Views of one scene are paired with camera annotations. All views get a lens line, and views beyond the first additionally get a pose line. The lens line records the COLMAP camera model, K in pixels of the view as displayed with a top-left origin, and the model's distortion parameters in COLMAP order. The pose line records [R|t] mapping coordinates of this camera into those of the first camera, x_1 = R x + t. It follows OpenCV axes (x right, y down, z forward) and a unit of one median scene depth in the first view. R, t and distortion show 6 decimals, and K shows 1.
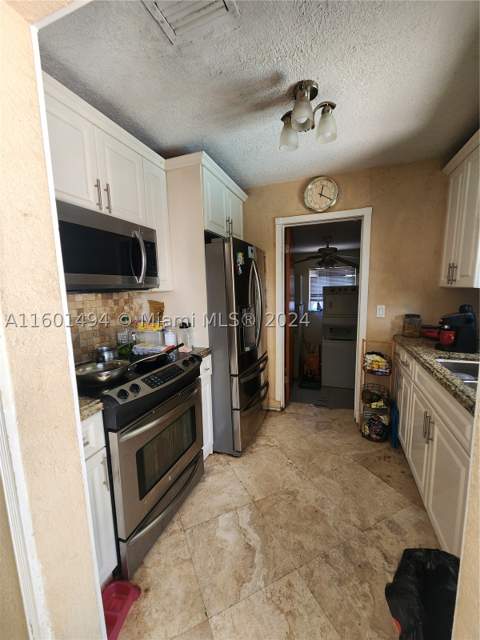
lens RADIAL K [[259.7, 0, 246.7], [0, 259.7, 321.8], [0, 0, 1]] dist [0.002881, -0.002207]
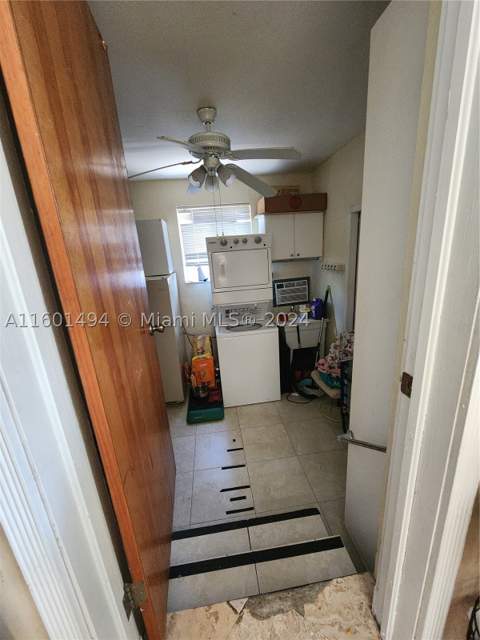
lens RADIAL K [[259.7, 0, 242.5], [0, 259.7, 319.2], [0, 0, 1]] dist [0.002881, -0.002207]
pose [[0.894784, -0.158601, 0.417381, 0.269242], [0.106421, 0.983601, 0.145614, -0.098902], [-0.433630, -0.085875, 0.896989, 1.156845]]
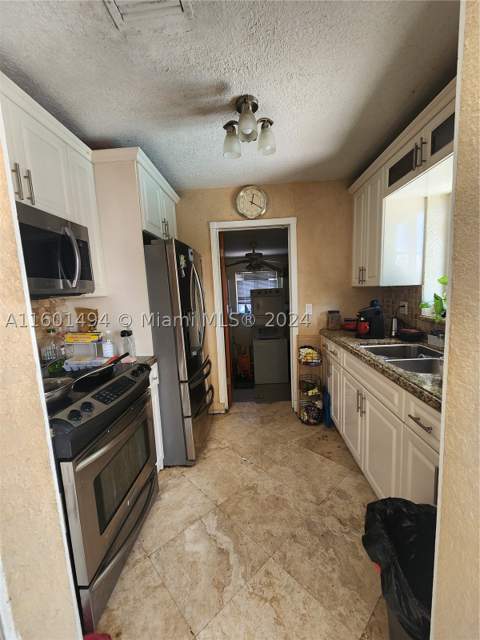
lens RADIAL K [[259.7, 0, 245.1], [0, 259.7, 322.2], [0, 0, 1]] dist [0.002881, -0.002207]
pose [[0.953724, -0.059636, 0.294711, -0.113057], [0.065293, 0.997822, -0.009385, 0.010684], [-0.293510, 0.028193, 0.955540, 0.004975]]
